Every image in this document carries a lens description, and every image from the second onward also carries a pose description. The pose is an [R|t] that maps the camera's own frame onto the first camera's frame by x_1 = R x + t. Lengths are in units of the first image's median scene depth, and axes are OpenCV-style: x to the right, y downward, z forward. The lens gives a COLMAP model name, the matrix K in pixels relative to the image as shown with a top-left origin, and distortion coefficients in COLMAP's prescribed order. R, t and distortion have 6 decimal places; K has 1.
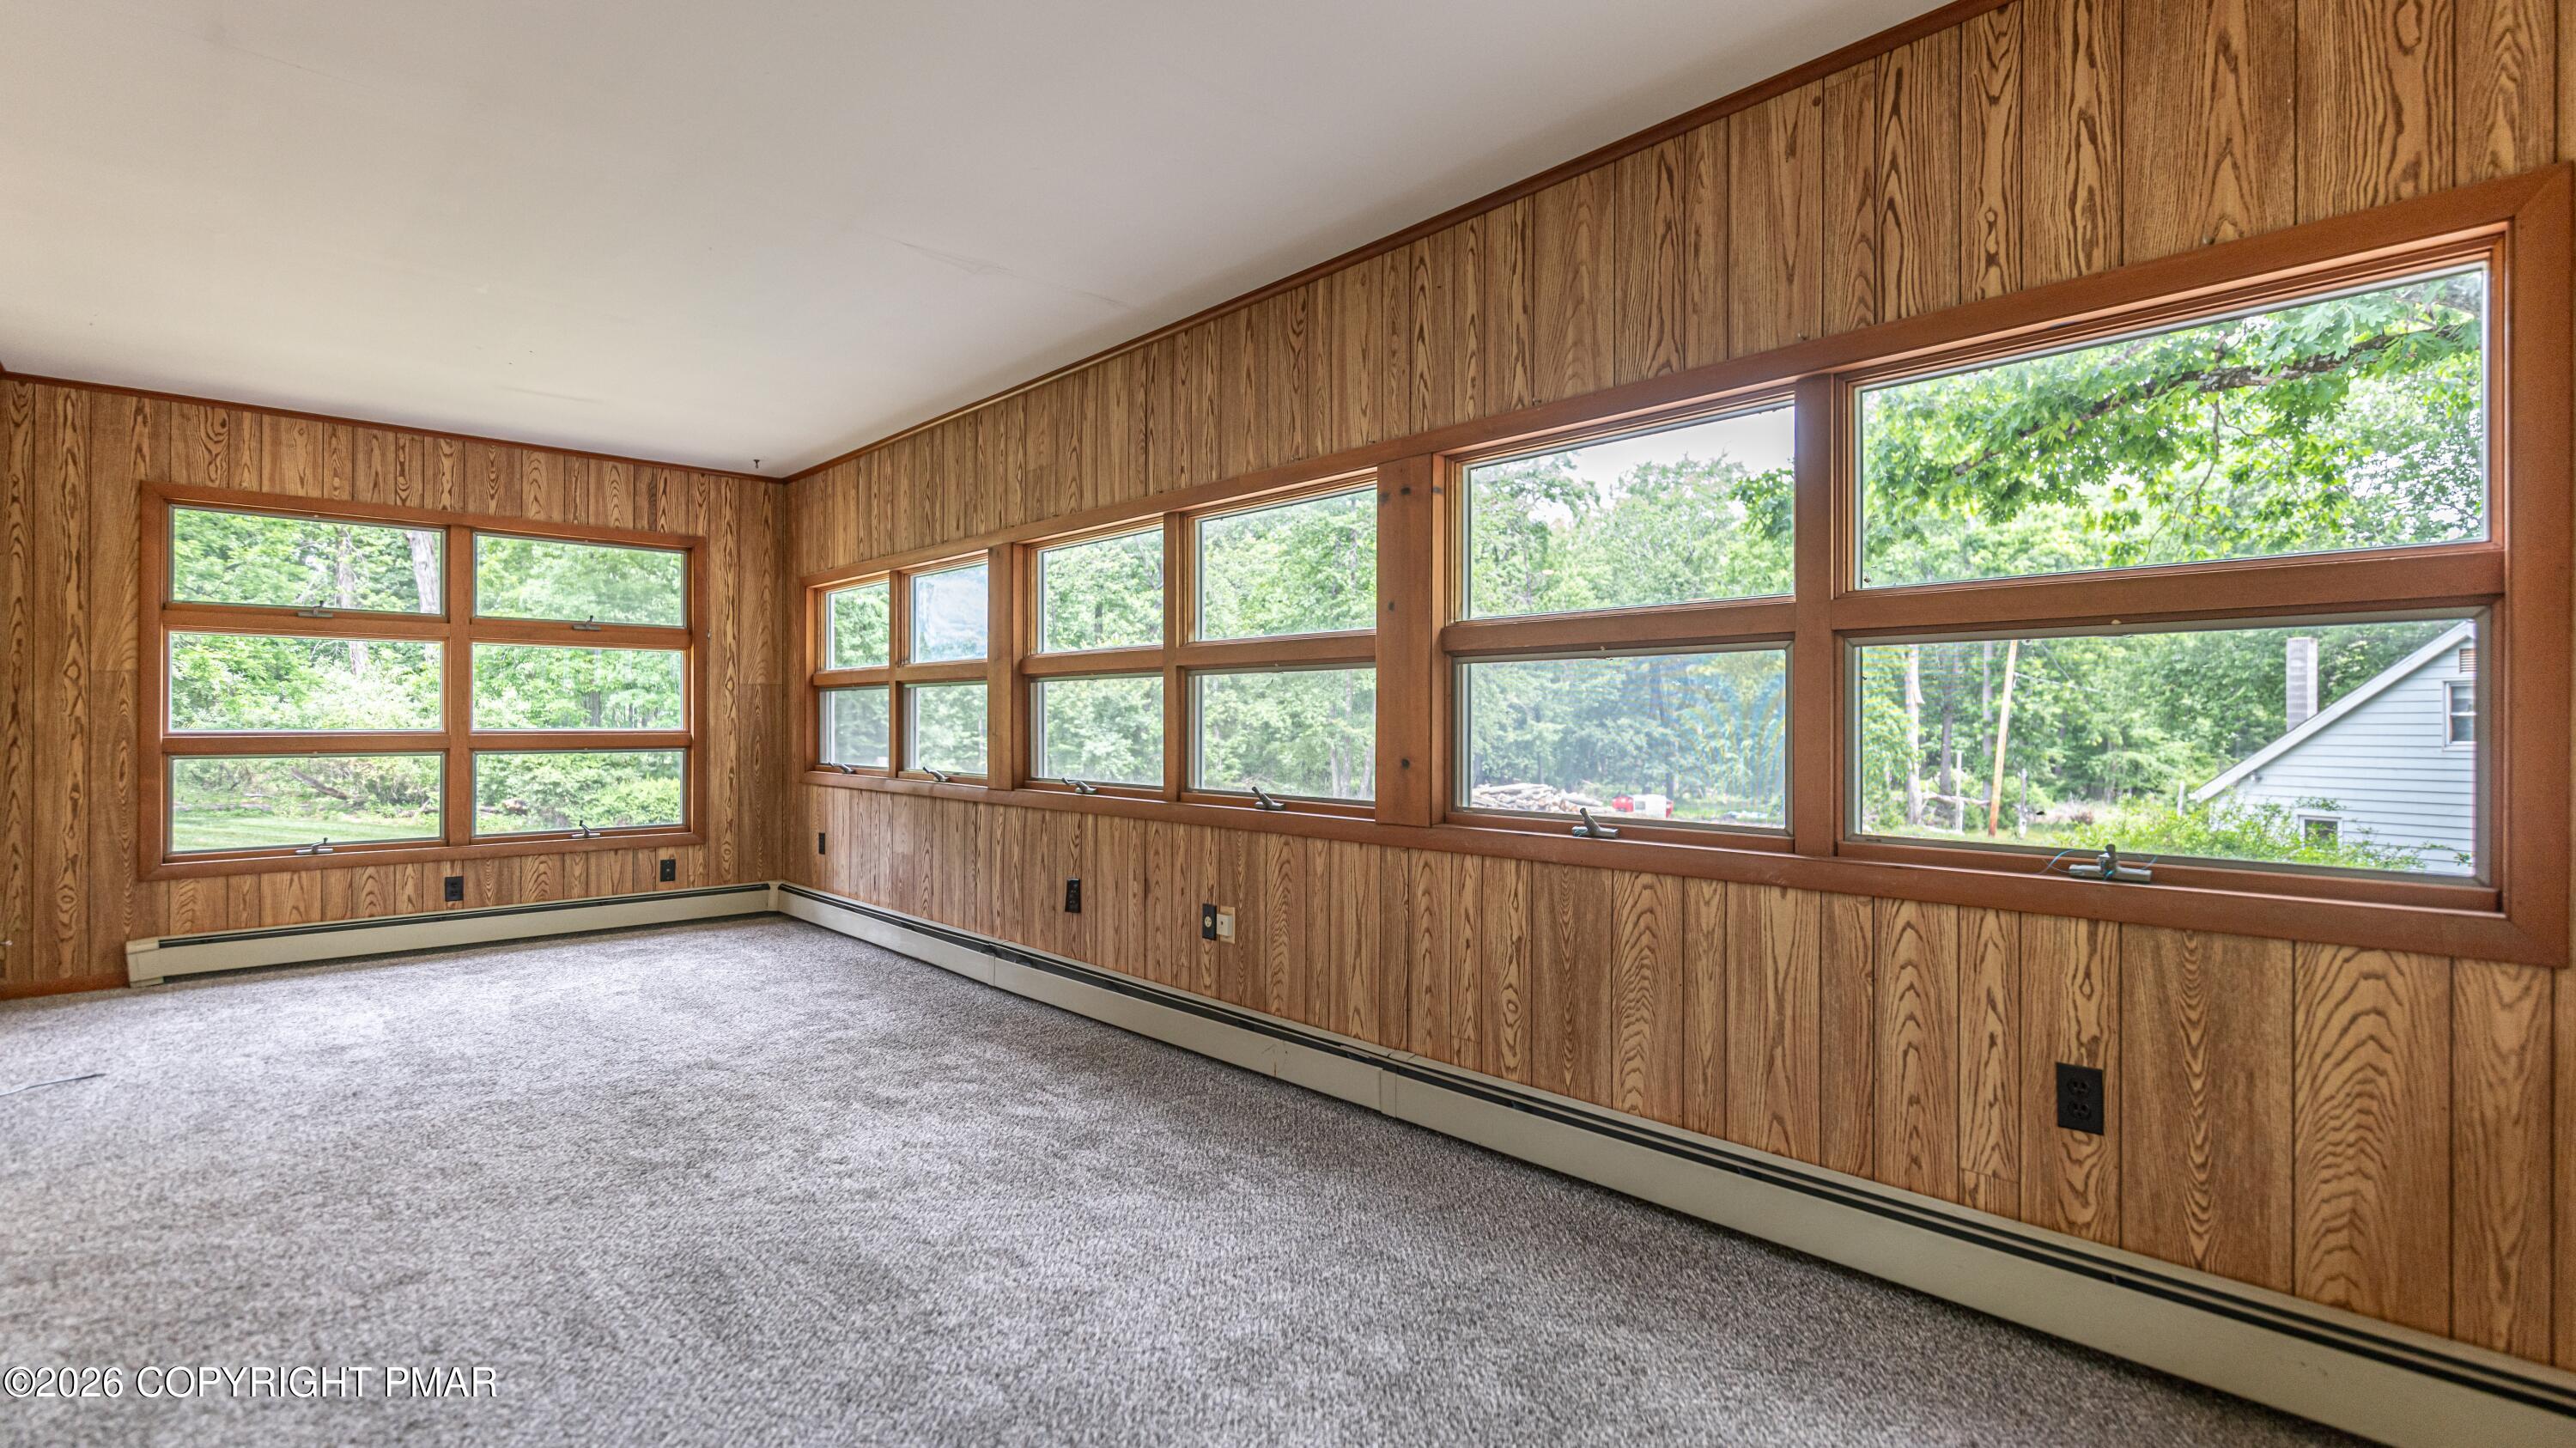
lens RADIAL K [[1162.4, 0, 1295.0], [0, 1162.4, 720.3], [0, 0, 1]] dist [-0.000374, -0.000173]
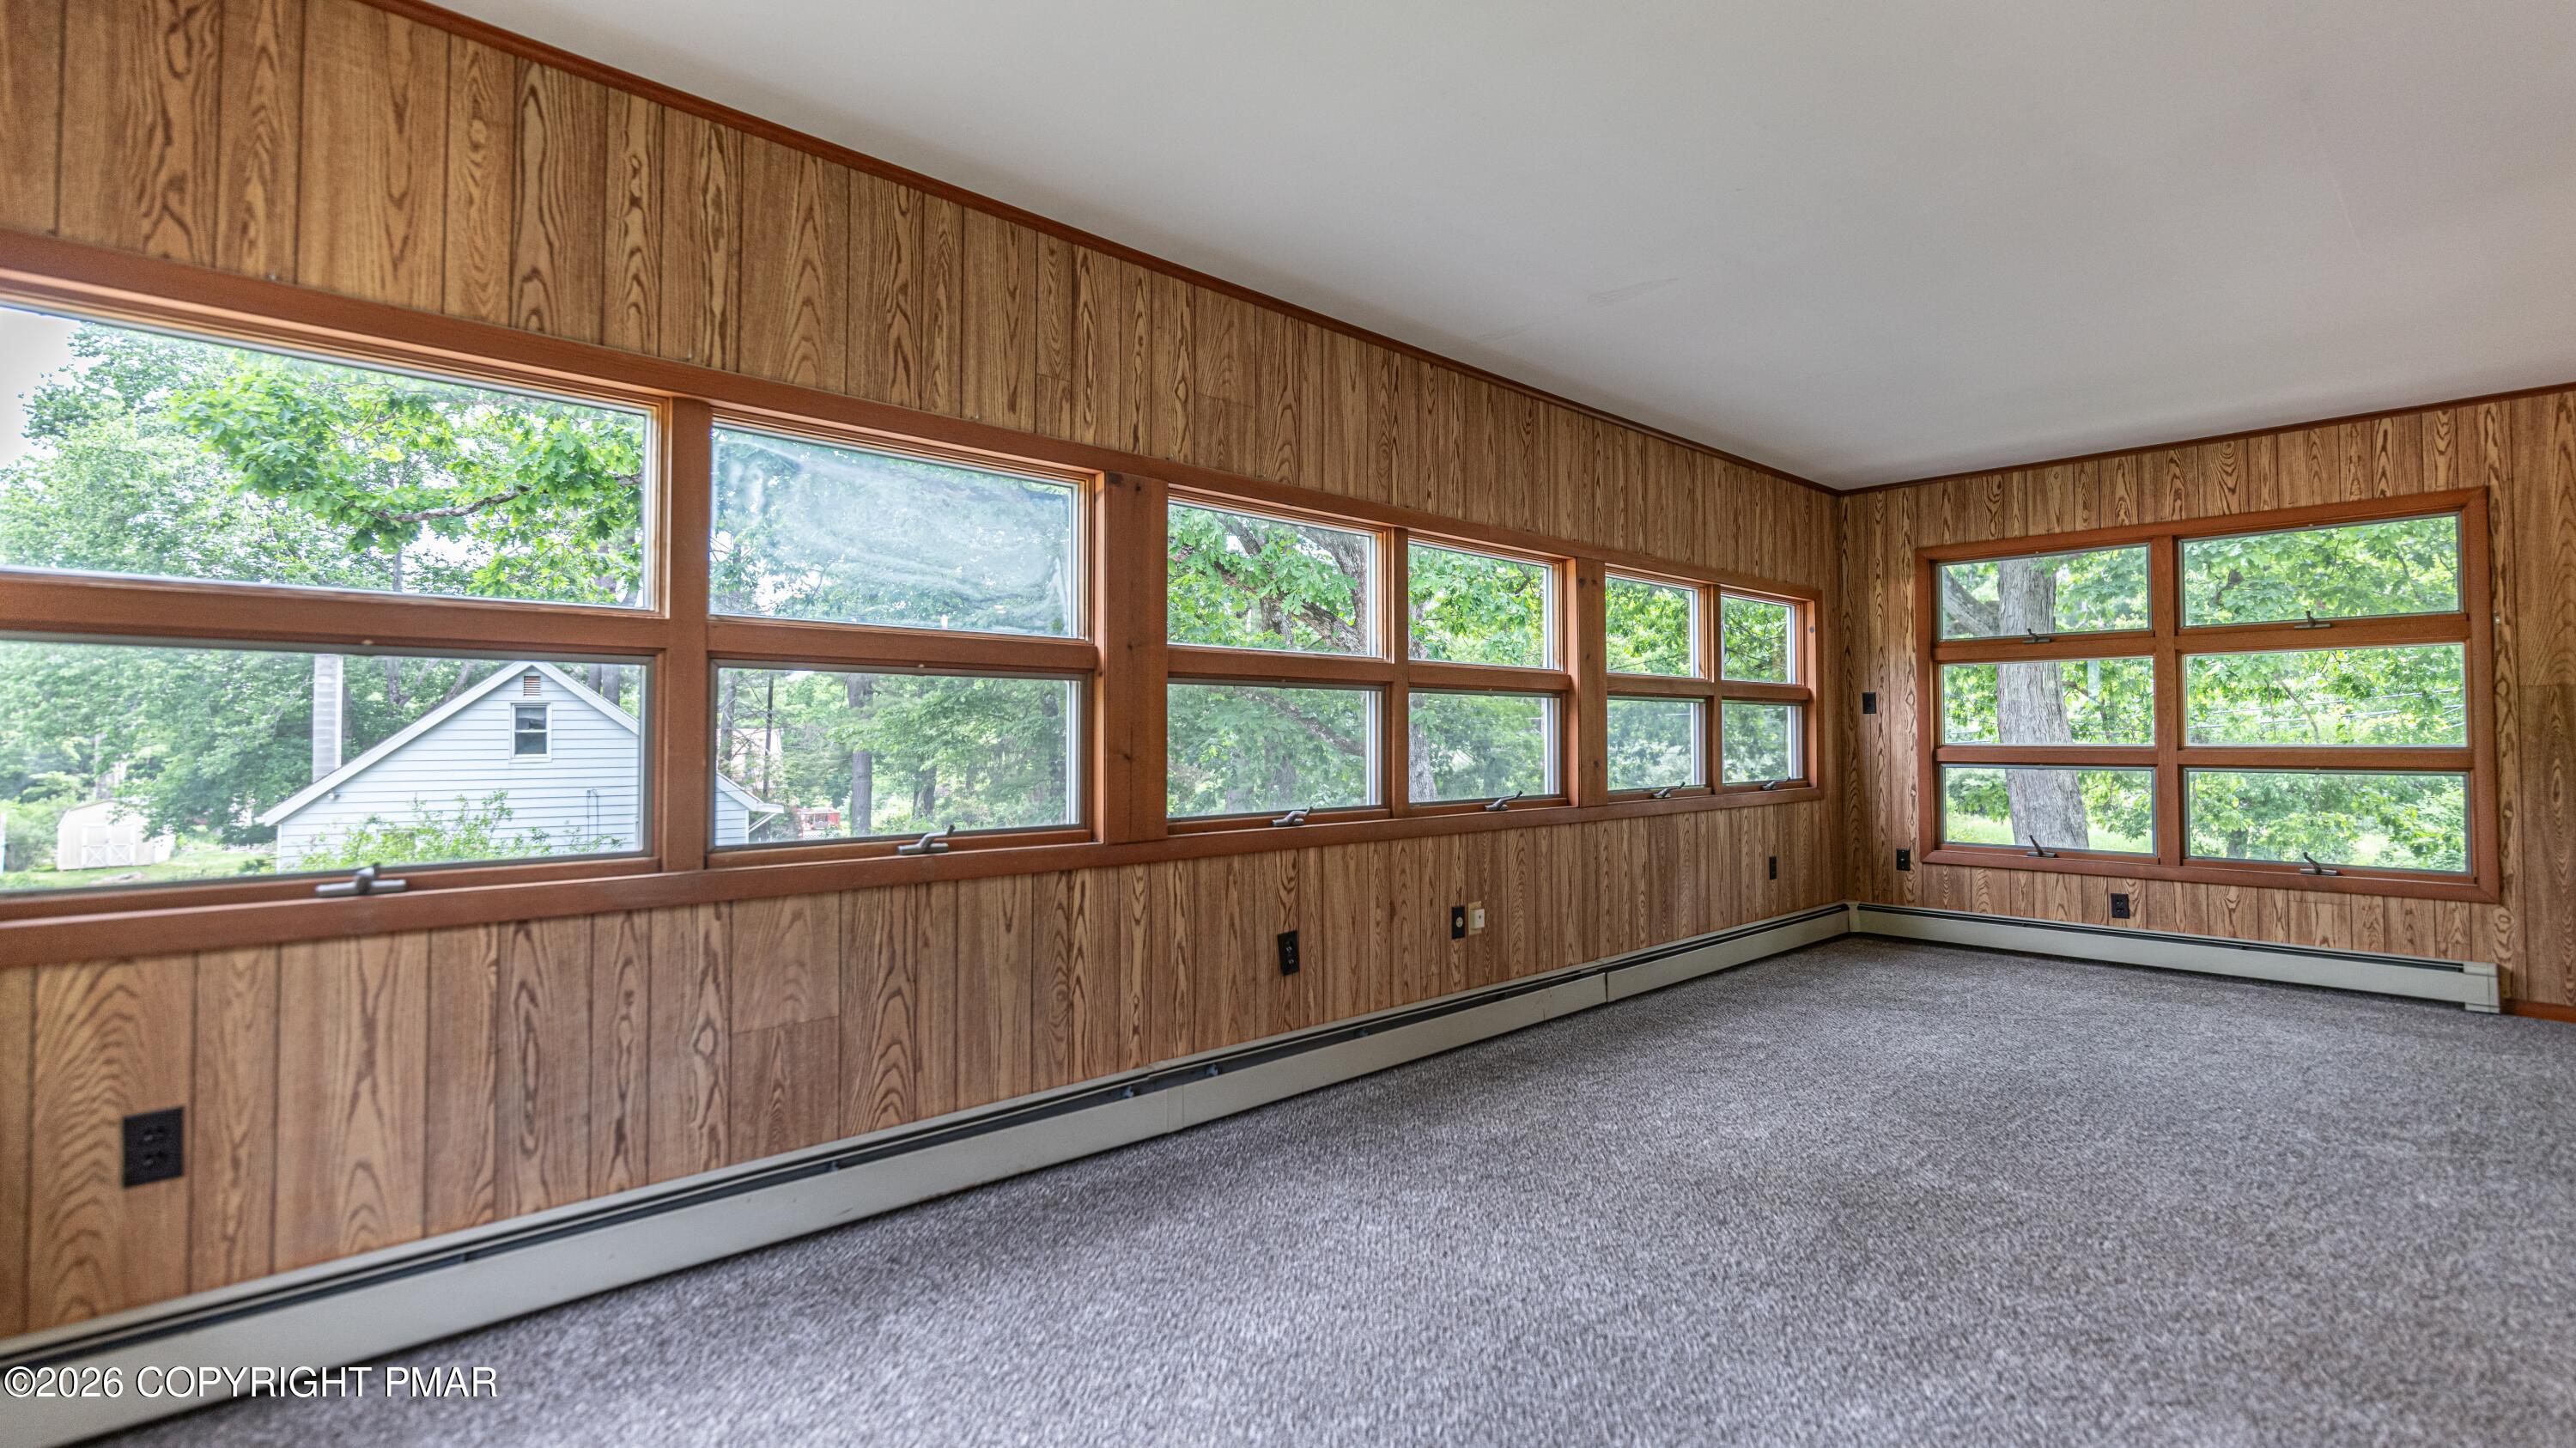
lens RADIAL K [[1162.4, 0, 1279.3], [0, 1162.4, 710.2], [0, 0, 1]] dist [-0.000374, -0.000173]
pose [[0.013875, 0.020531, 0.999693, -1.164413], [0.001739, 0.999787, -0.020557, -0.002138], [-0.999902, 0.002024, 0.013836, 1.151783]]
